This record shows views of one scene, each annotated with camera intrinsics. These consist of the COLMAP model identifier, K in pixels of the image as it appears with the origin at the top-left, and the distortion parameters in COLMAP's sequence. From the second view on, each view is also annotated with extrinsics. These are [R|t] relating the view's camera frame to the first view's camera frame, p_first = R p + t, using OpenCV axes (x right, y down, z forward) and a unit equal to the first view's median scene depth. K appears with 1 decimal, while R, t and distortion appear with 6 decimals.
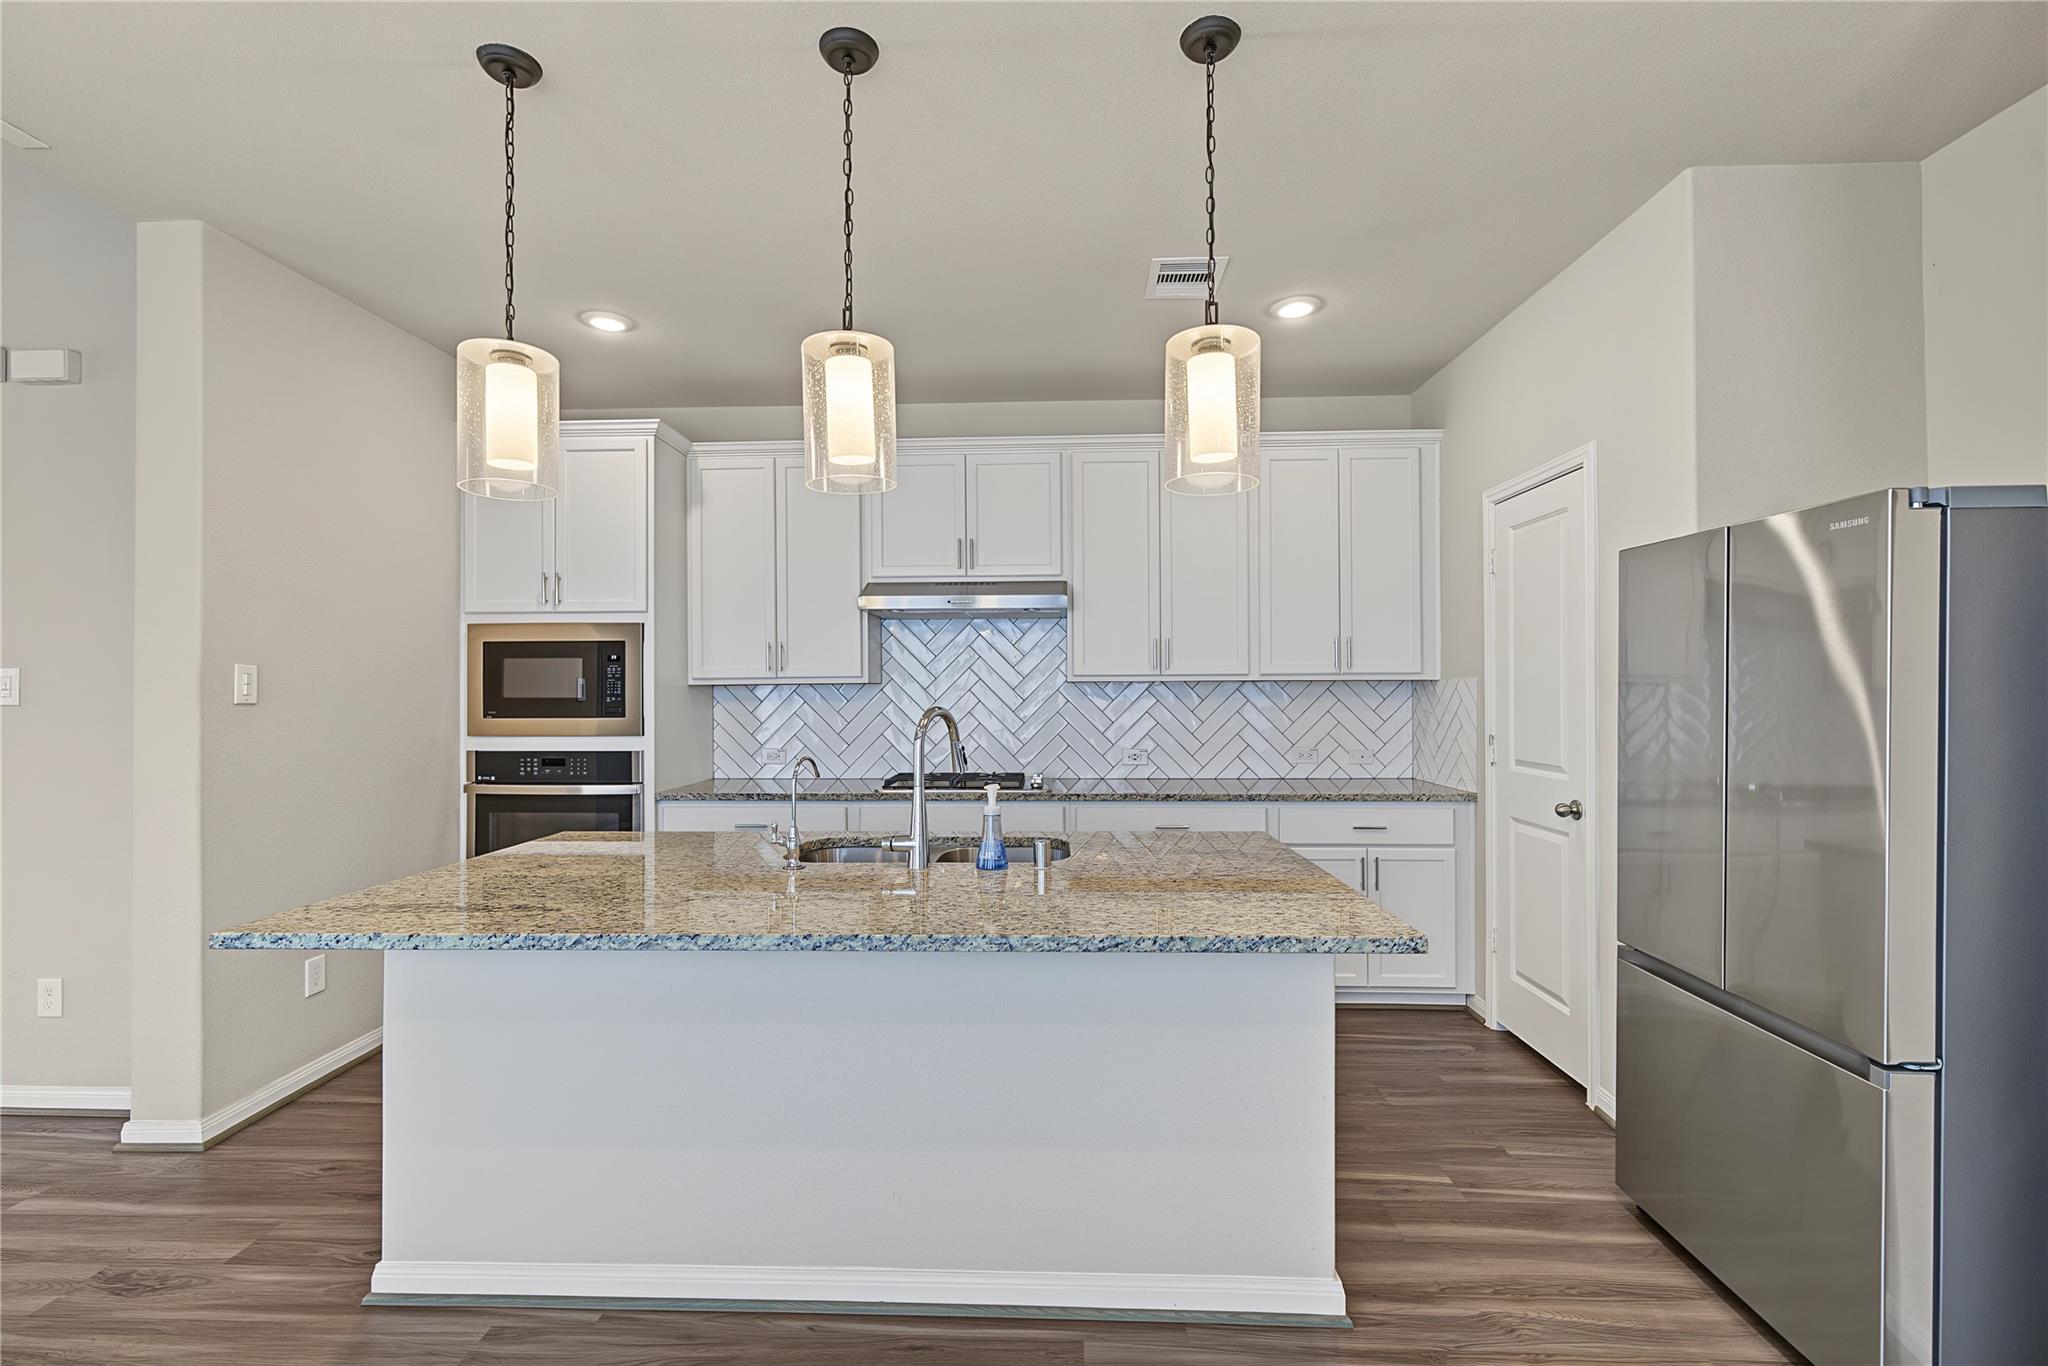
lens RADIAL K [[896.8, 0, 1025.2], [0, 896.8, 690.0], [0, 0, 1]] dist [-0.000847, -0.000245]
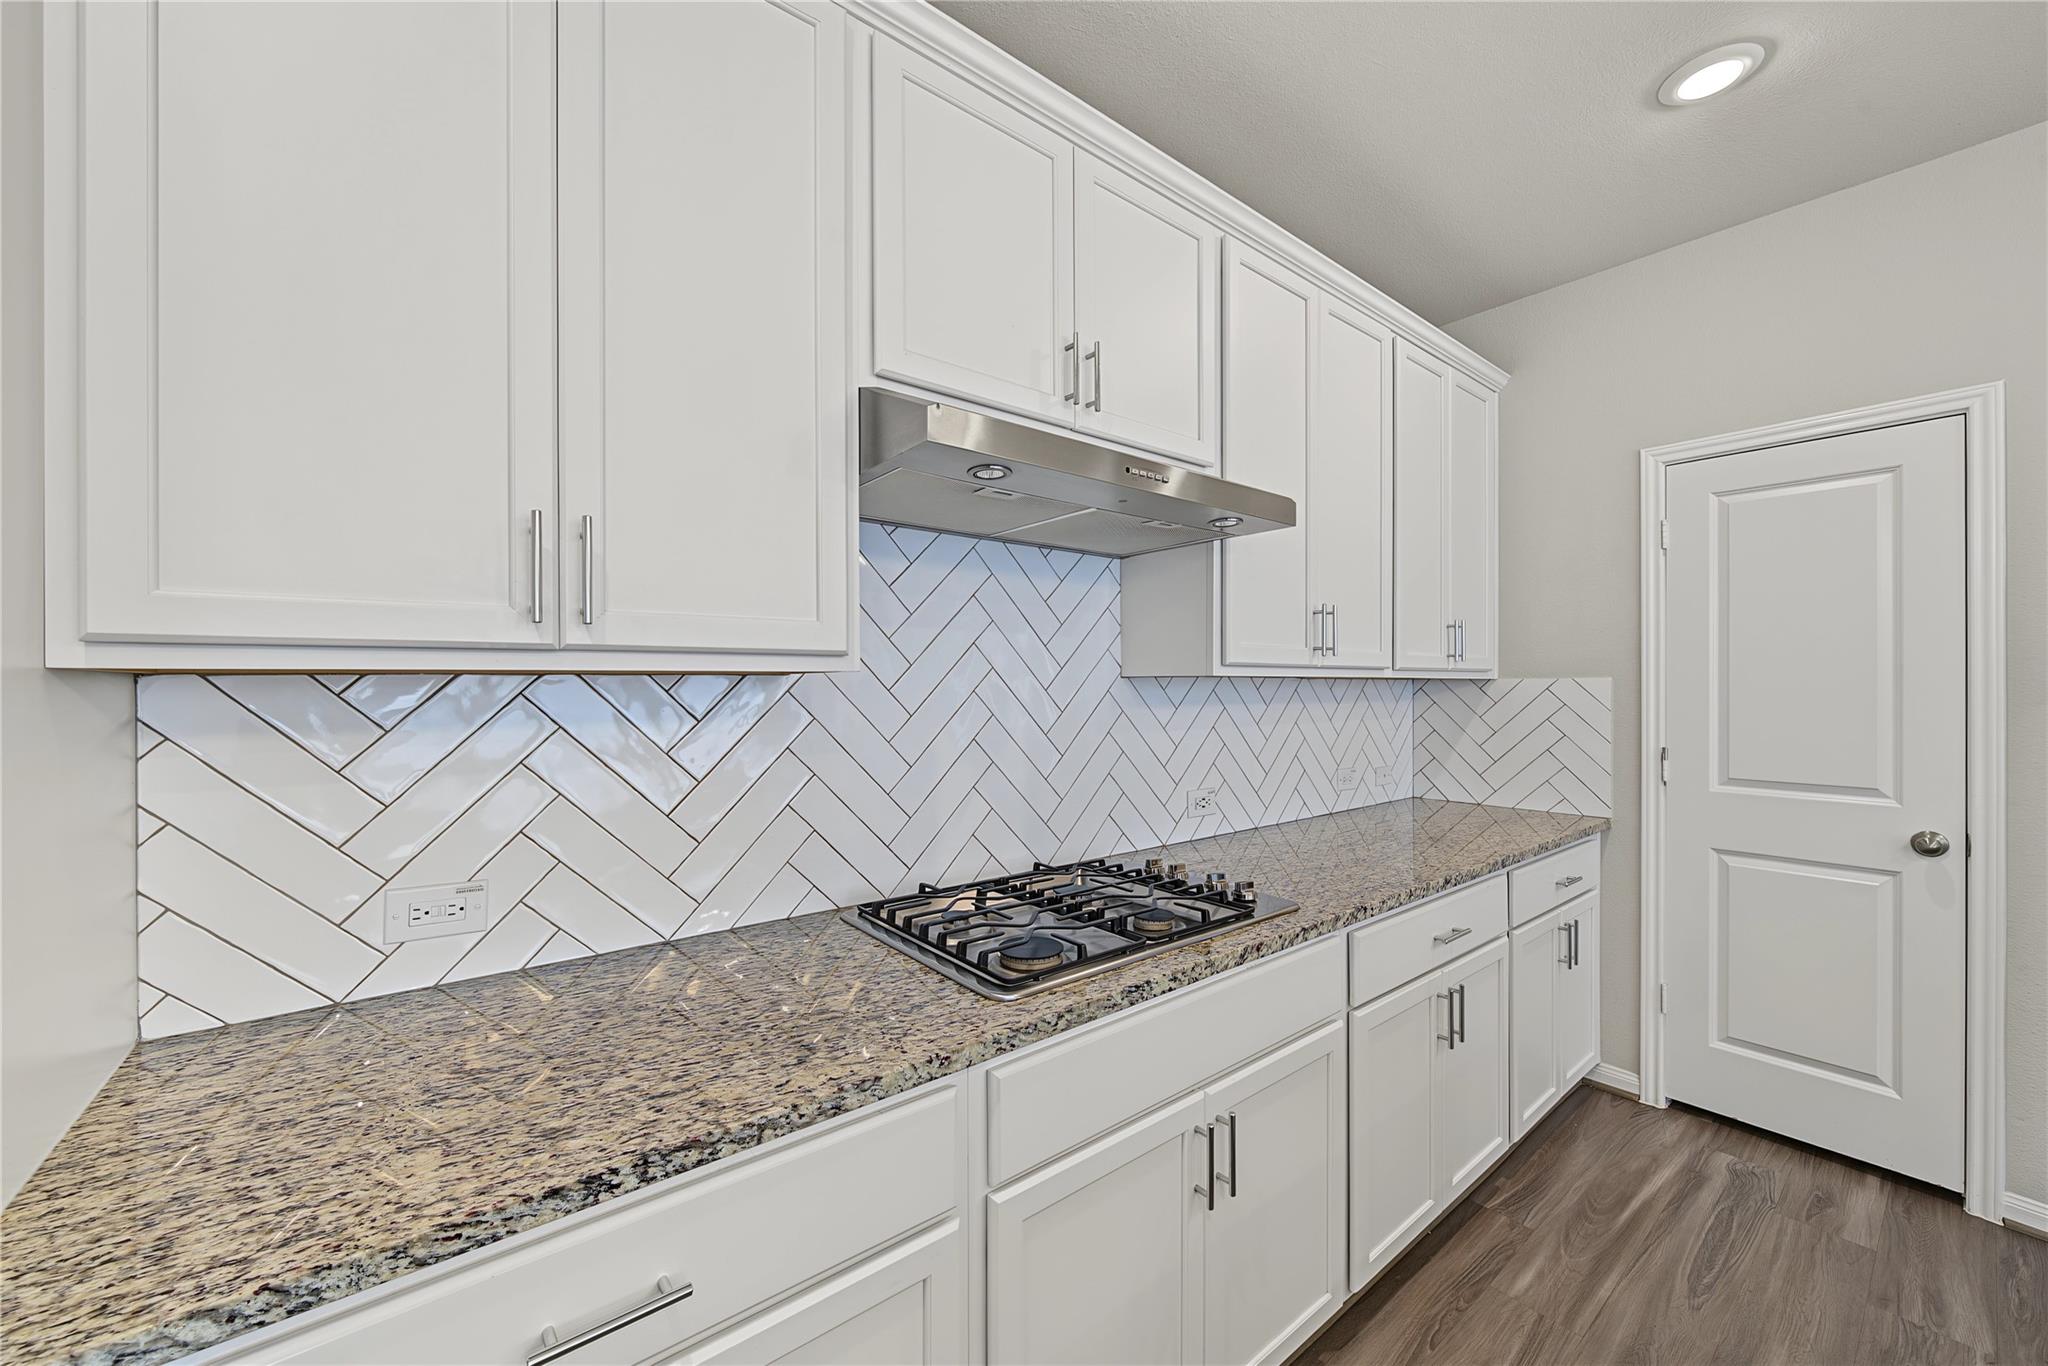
lens RADIAL K [[766.2, 0, 1019.8], [0, 766.2, 681.1], [0, 0, 1]] dist [-0.001698, -0.000060]
pose [[0.760318, 0.008537, 0.649495, -0.304412], [-0.001776, 0.999937, -0.011065, -0.001011], [-0.649549, 0.007260, 0.760285, 0.689832]]
